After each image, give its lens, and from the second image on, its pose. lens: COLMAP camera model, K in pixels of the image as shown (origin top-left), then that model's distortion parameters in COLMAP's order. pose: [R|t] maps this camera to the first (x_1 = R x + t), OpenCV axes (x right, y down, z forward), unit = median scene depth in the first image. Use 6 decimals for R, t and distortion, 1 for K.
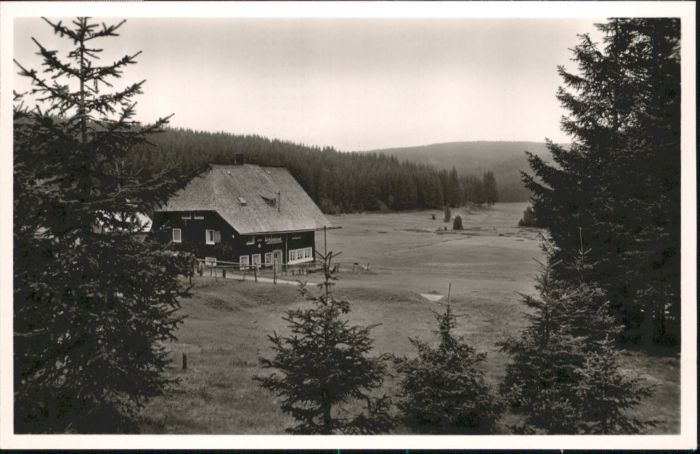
lens RADIAL K [[791.5, 0, 345.4], [0, 791.5, 221.4], [0, 0, 1]] dist [0.020634, 0.000000]
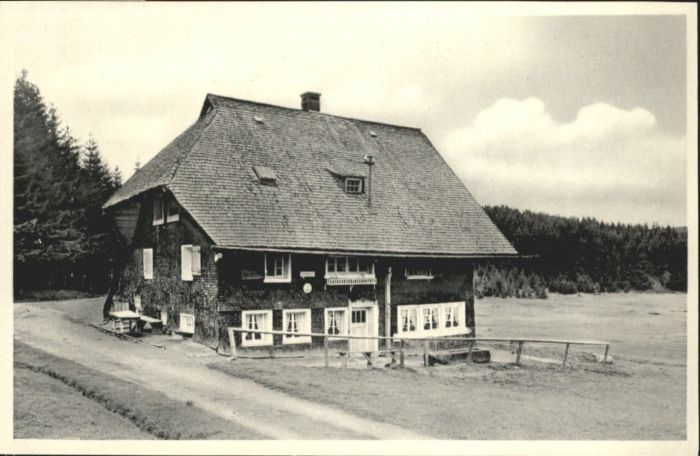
lens RADIAL K [[791.5, 0, 350.7], [0, 791.5, 227.7], [0, 0, 1]] dist [0.020634, 0.000000]
pose [[0.949069, -0.005382, -0.315023, 0.033428], [-0.025632, 0.995221, -0.094224, 0.034857], [0.314025, 0.097500, 0.944395, 0.586399]]
